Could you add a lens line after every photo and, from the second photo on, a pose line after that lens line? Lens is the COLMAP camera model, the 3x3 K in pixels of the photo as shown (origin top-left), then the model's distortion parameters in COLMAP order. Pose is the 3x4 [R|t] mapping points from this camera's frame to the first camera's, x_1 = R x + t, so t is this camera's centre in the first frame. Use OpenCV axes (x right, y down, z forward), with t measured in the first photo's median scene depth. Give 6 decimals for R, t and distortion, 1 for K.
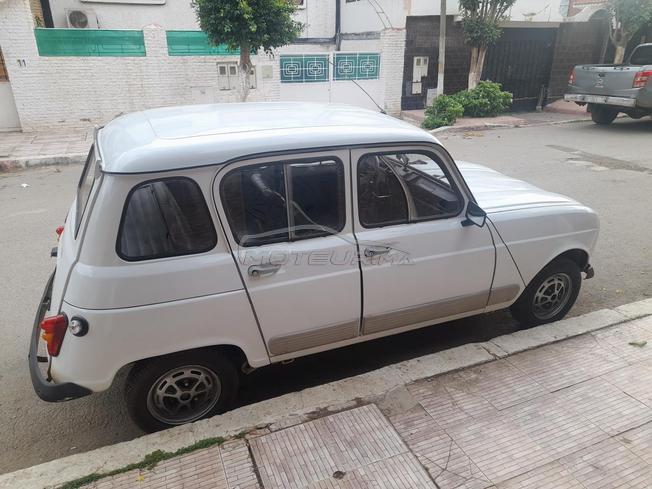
lens RADIAL K [[477.2, 0, 326.0], [0, 477.2, 244.5], [0, 0, 1]] dist [0.045122, -0.032424]
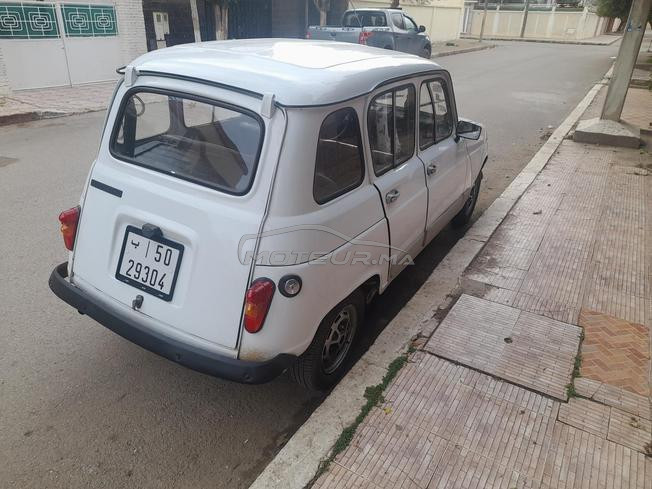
lens RADIAL K [[477.2, 0, 326.0], [0, 477.2, 244.5], [0, 0, 1]] dist [0.045122, -0.032424]
pose [[0.803972, -0.230367, 0.548234, -0.176687], [0.196086, 0.973053, 0.121320, 0.000010], [-0.561409, 0.009964, 0.827479, 0.044207]]
